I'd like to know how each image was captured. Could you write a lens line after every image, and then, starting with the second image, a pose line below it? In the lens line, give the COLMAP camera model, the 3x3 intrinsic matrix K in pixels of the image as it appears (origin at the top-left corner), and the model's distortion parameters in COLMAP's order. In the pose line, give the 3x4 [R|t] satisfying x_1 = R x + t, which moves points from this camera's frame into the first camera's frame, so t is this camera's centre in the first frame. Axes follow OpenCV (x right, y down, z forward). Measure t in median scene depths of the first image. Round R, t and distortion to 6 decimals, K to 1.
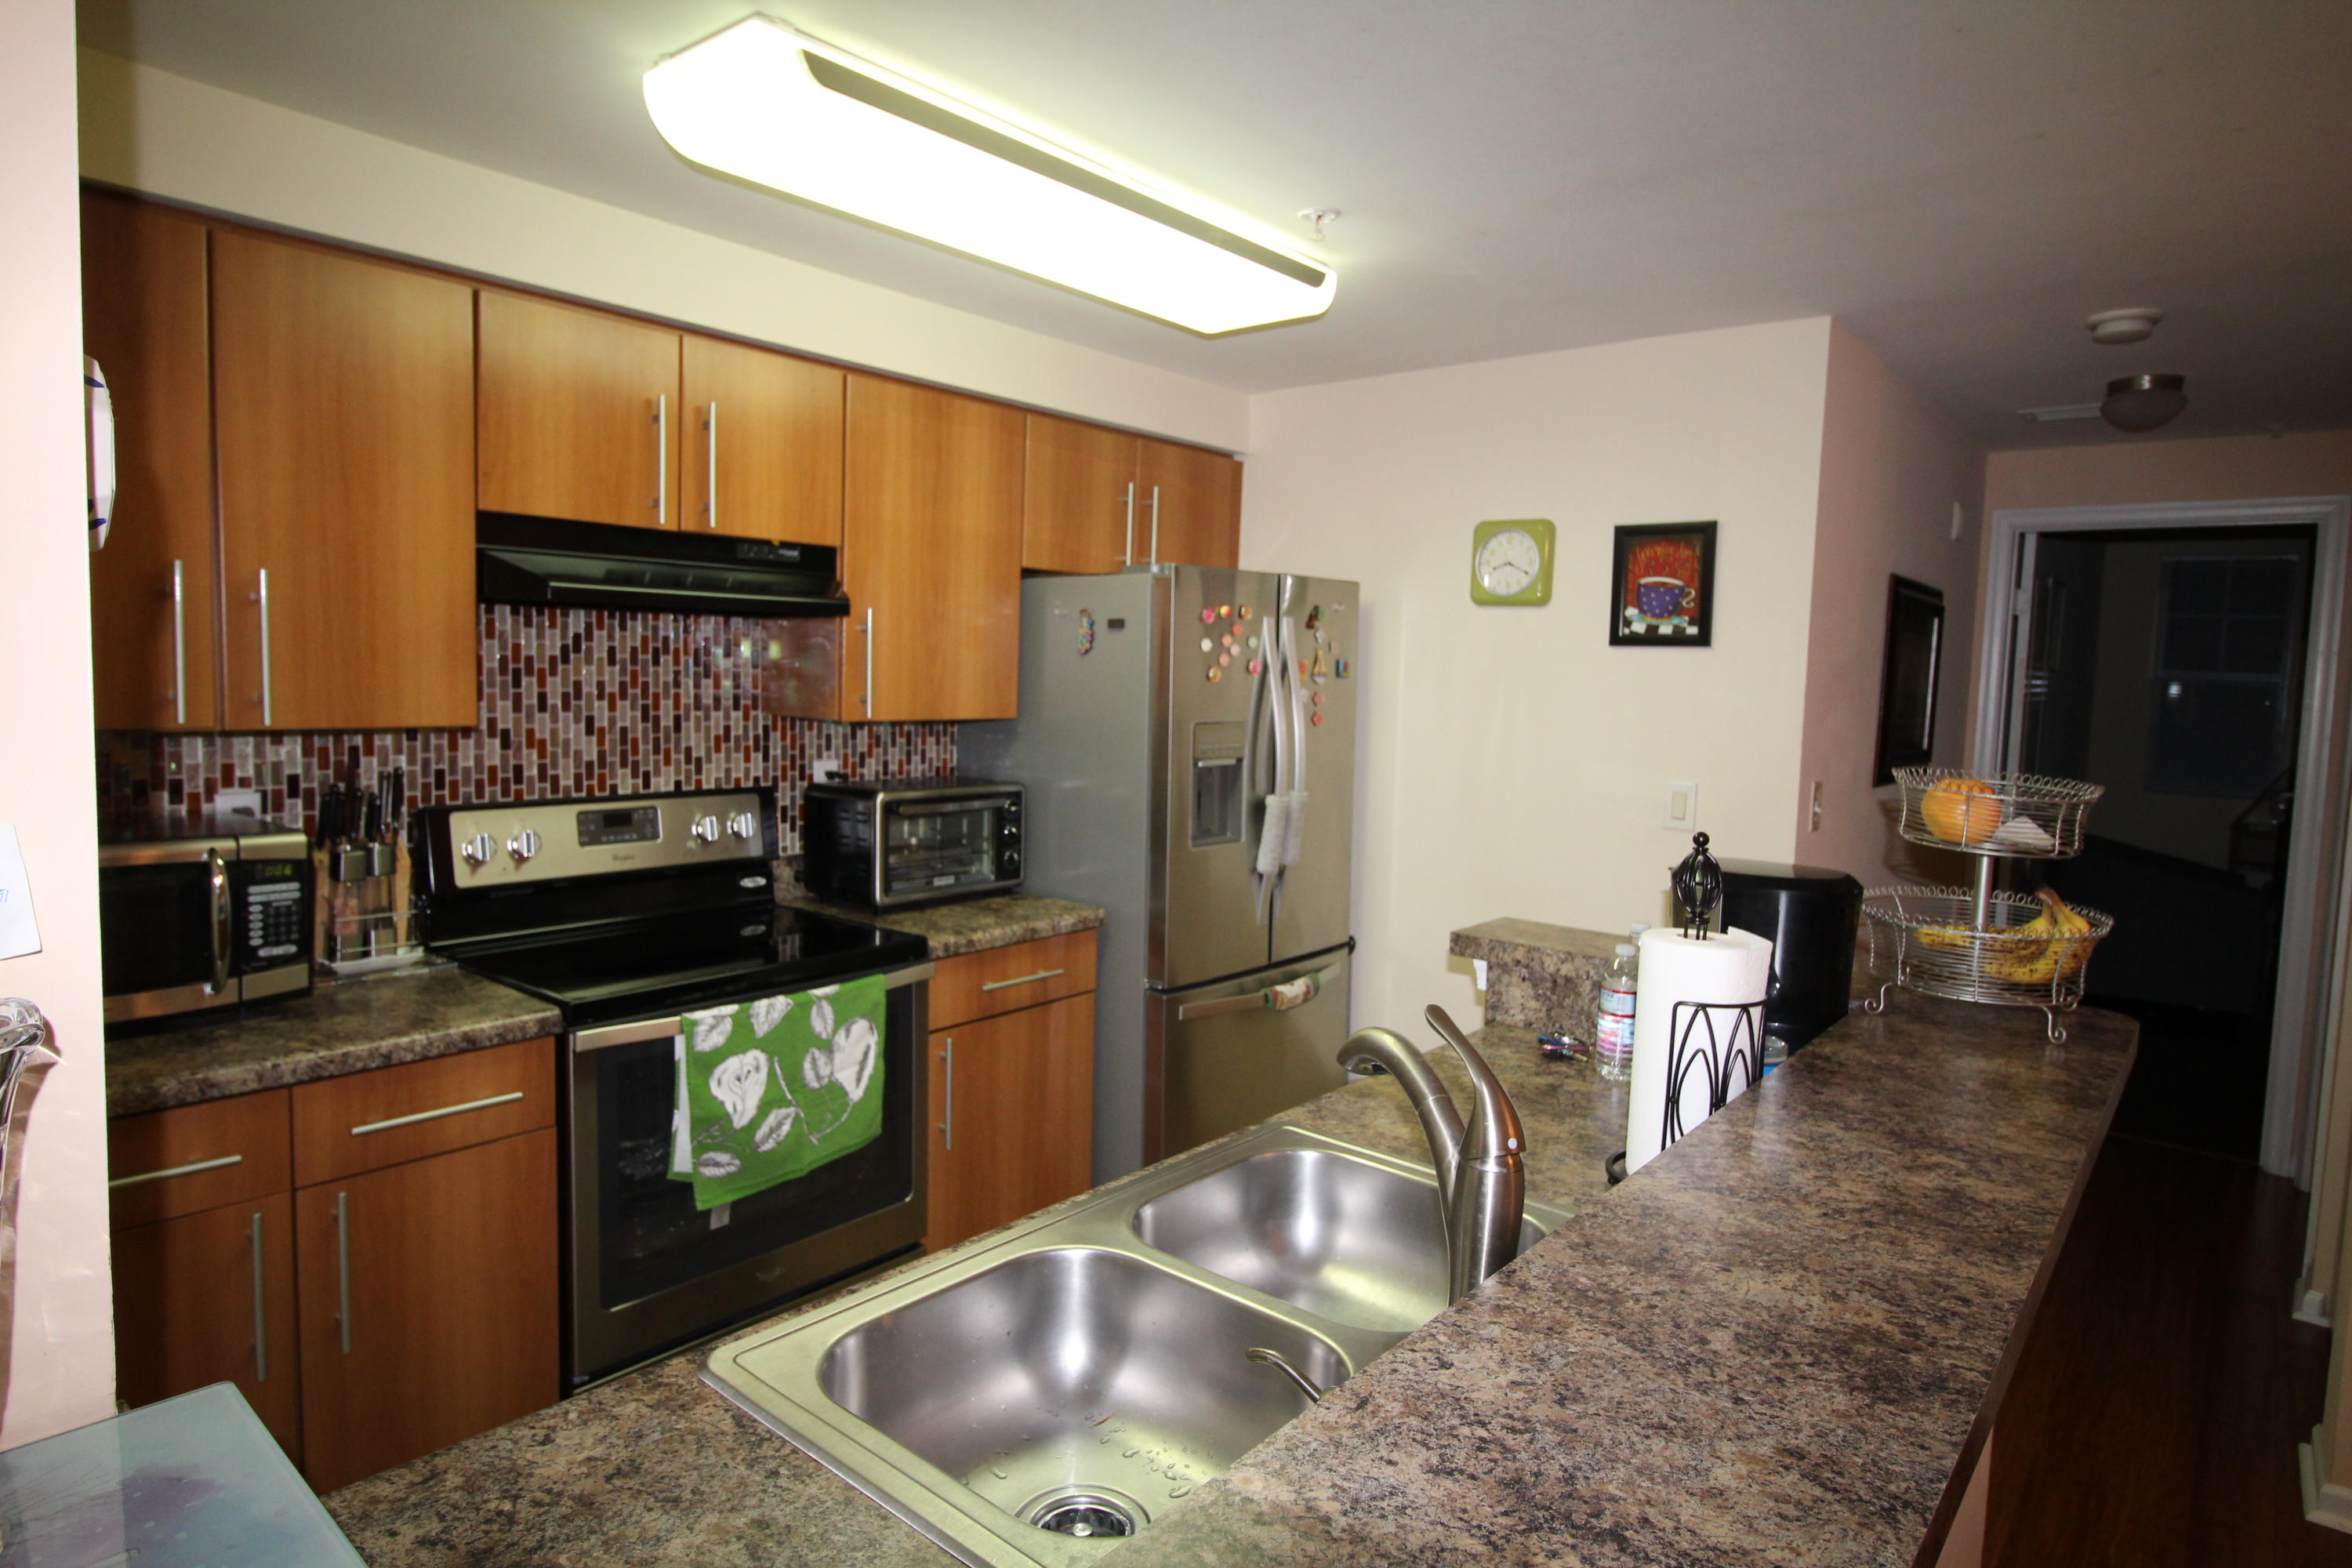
lens RADIAL K [[1306.4, 0, 1176.0], [0, 1306.4, 784.0], [0, 0, 1]] dist [-0.003238, -0.001423]
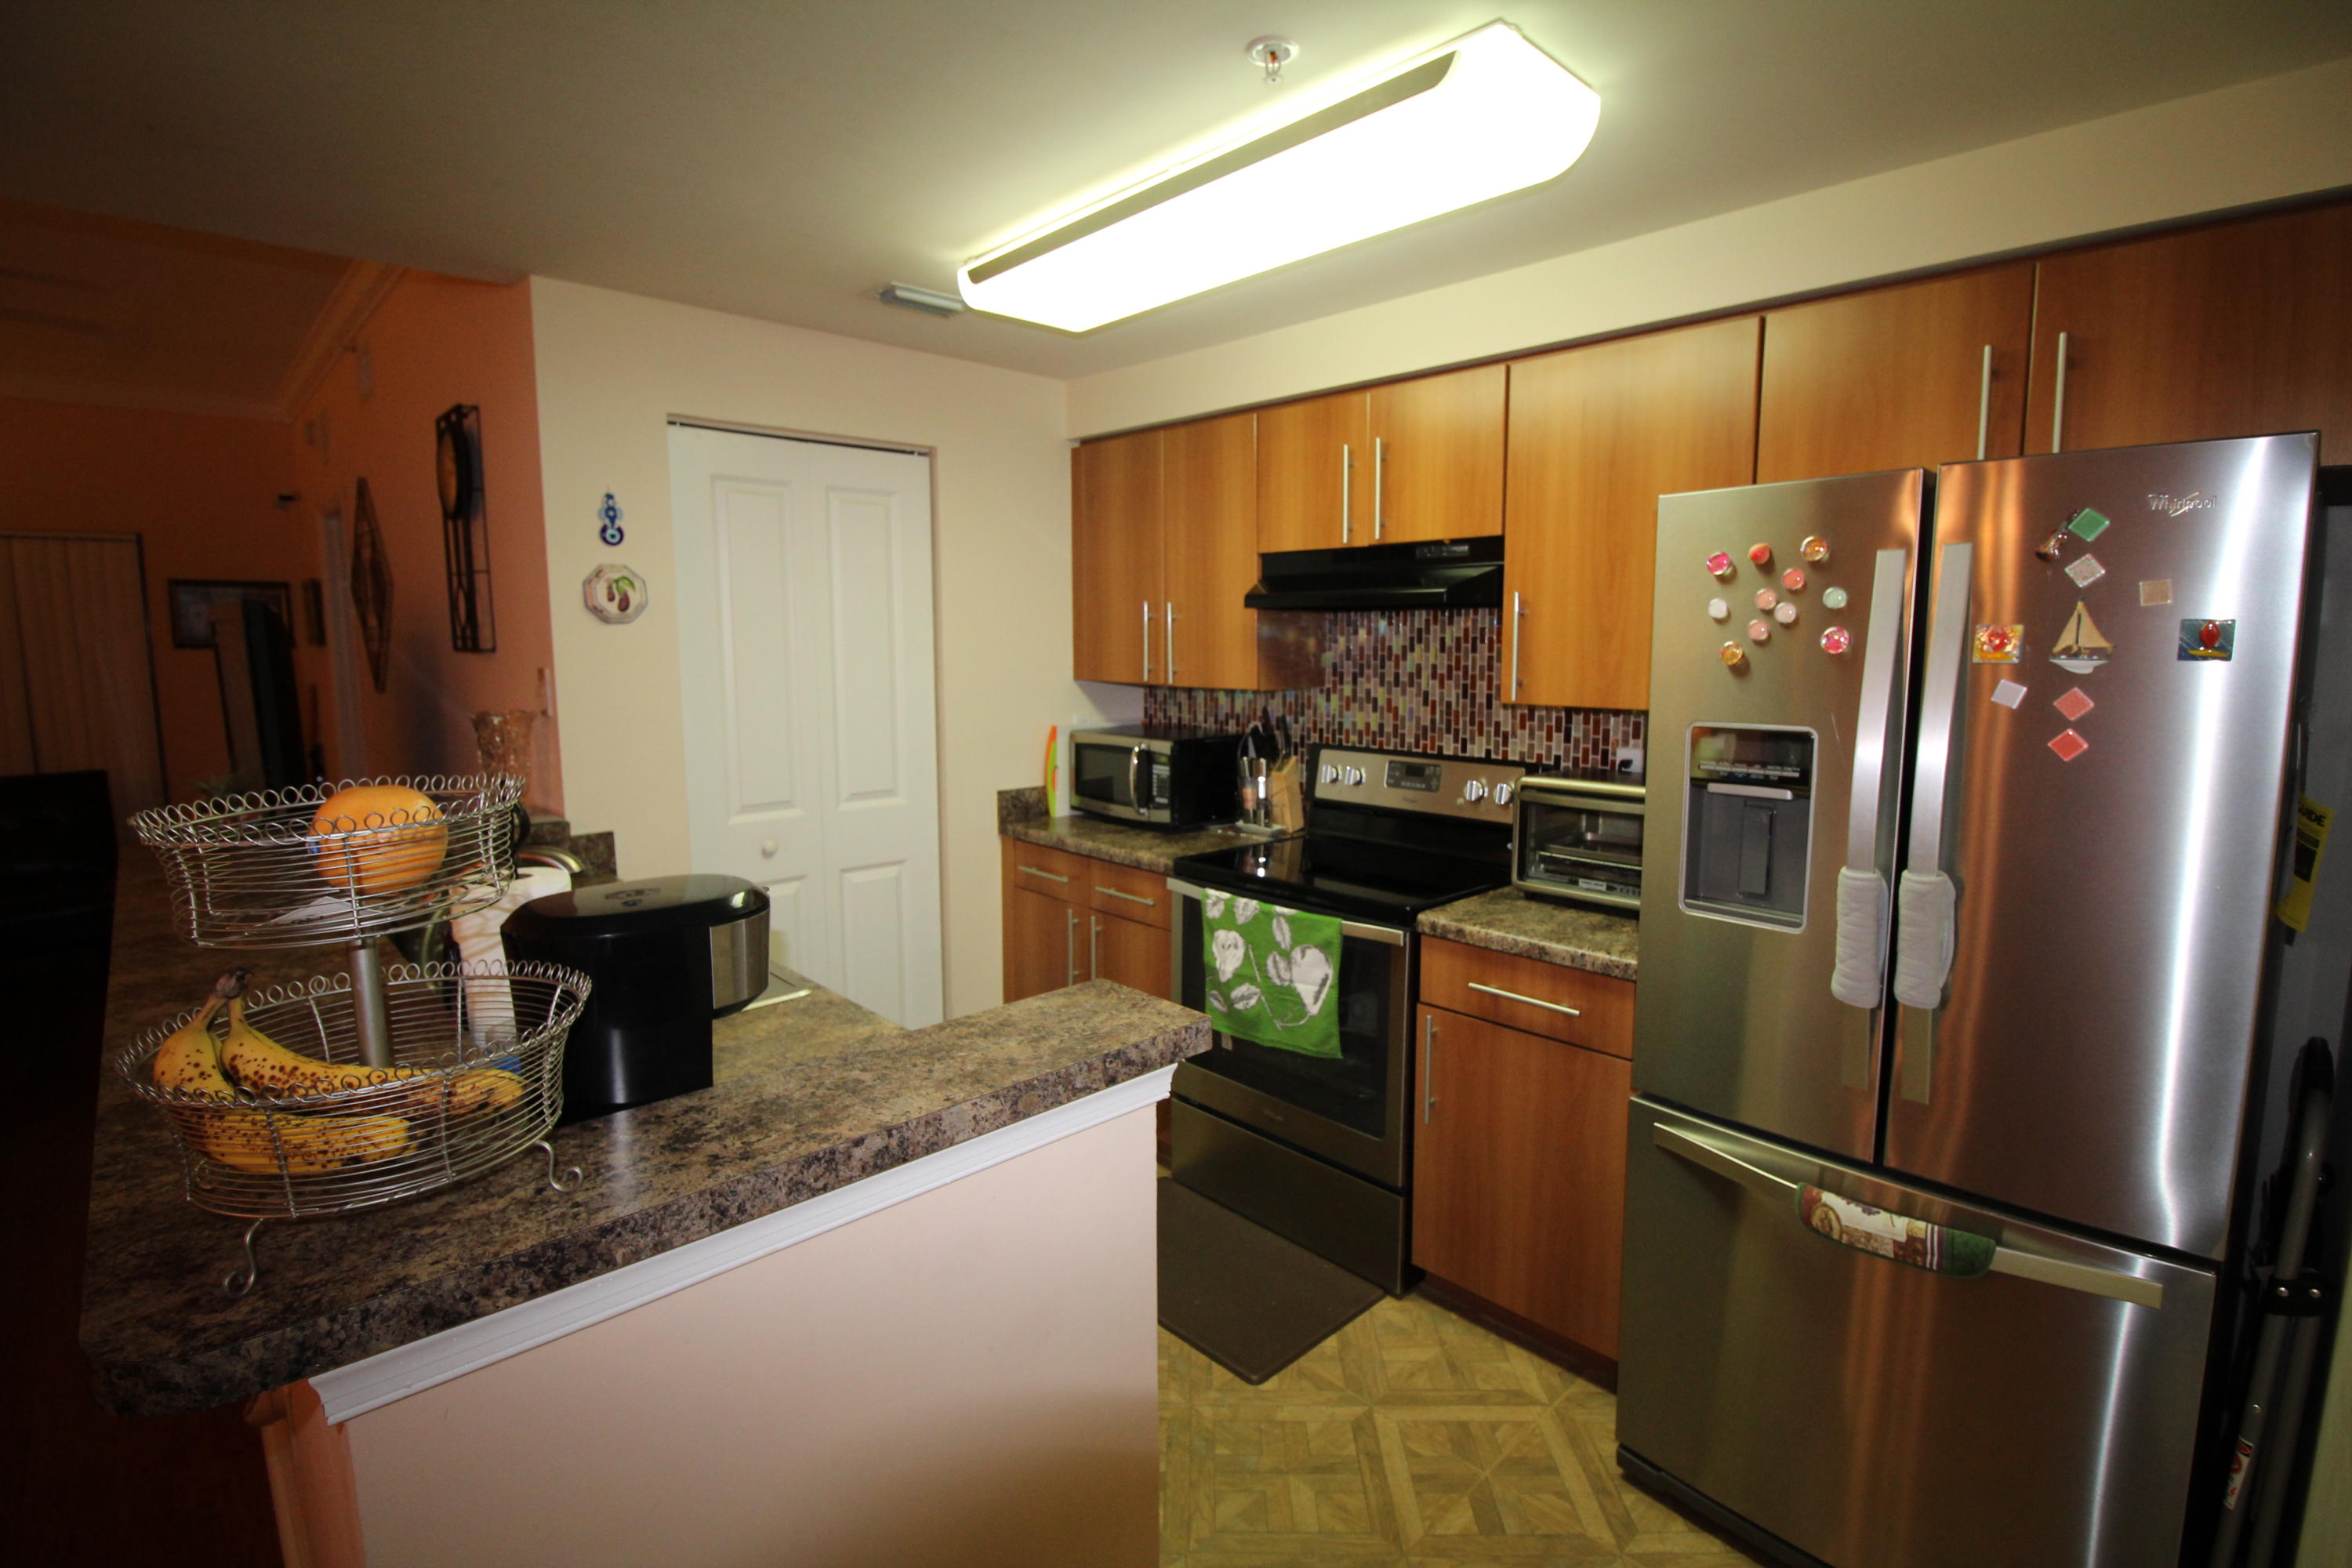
lens RADIAL K [[1077.2, 0, 1185.8], [0, 1077.2, 782.6], [0, 0, 1]] dist [0.000754, -0.016372]
pose [[-0.101504, 0.102680, -0.989522, 0.647650], [-0.094776, 0.989137, 0.112362, -0.059559], [0.990310, 0.105188, -0.090669, 0.861285]]
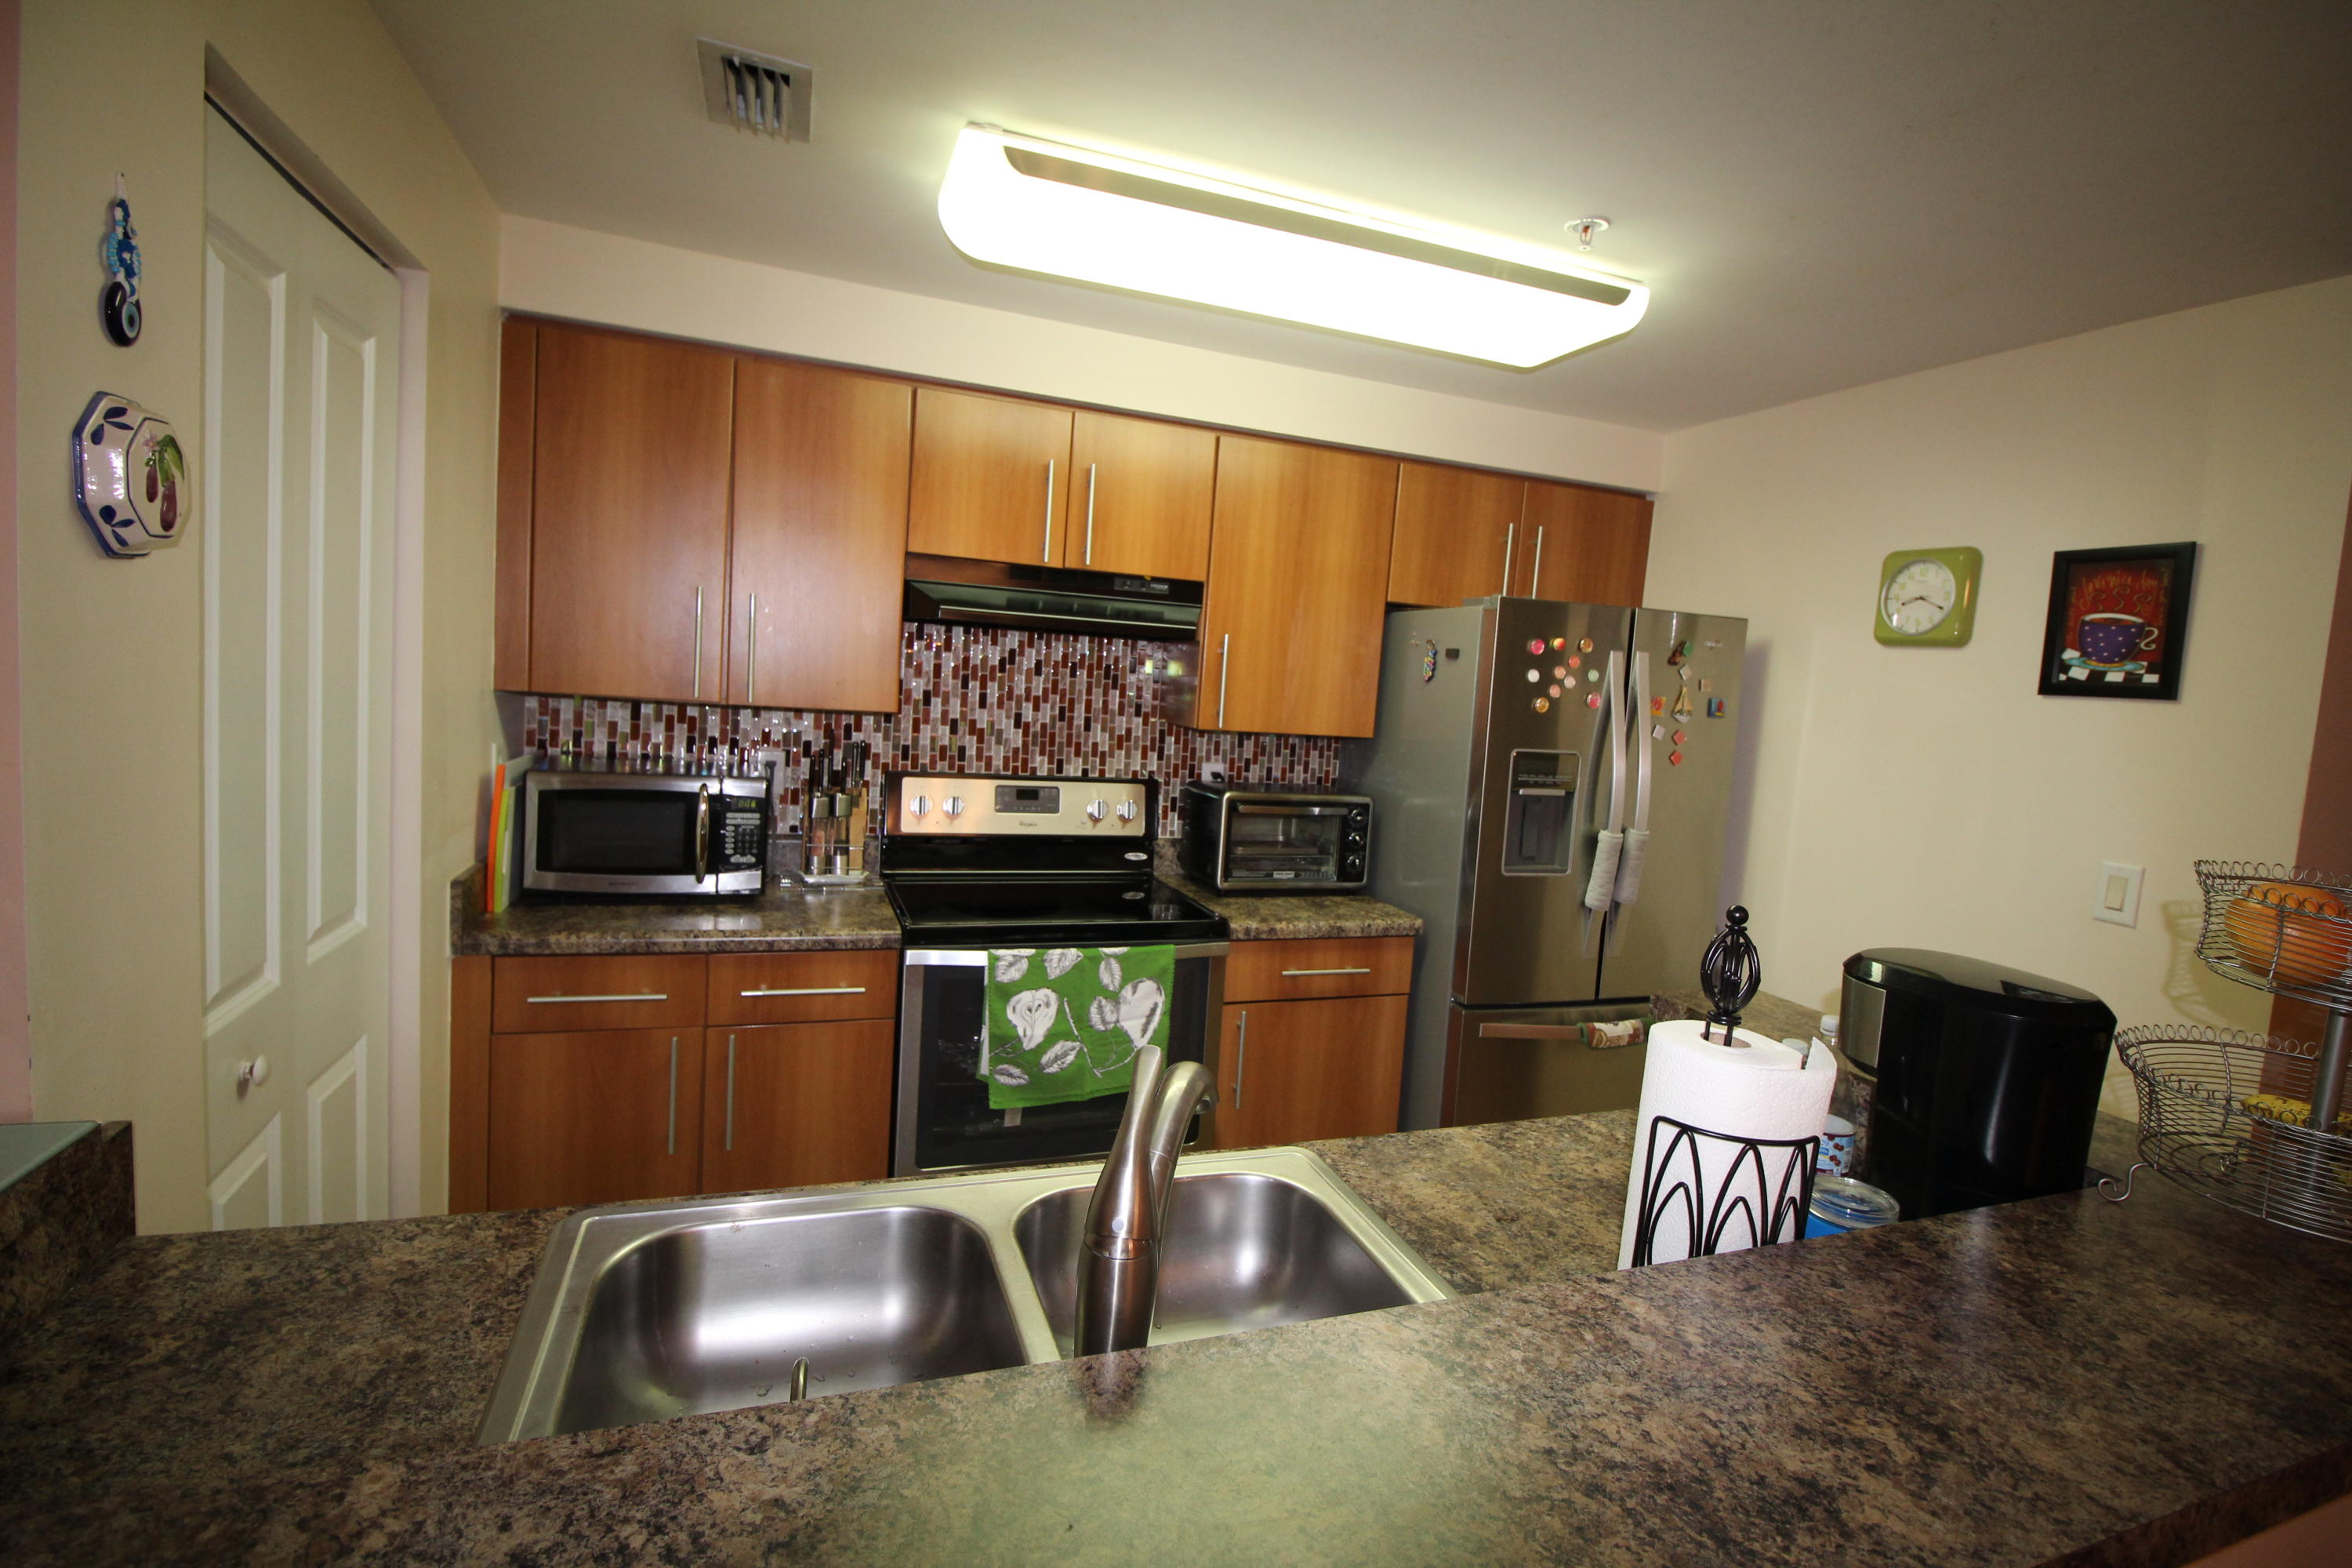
lens RADIAL K [[1077.2, 0, 1185.8], [0, 1077.2, 782.6], [0, 0, 1]] dist [0.000754, -0.016372]
pose [[0.868572, 0.080988, -0.488901, 0.222710], [-0.088550, 0.996042, 0.007682, -0.006371], [0.487588, 0.036620, 0.872305, 0.148203]]
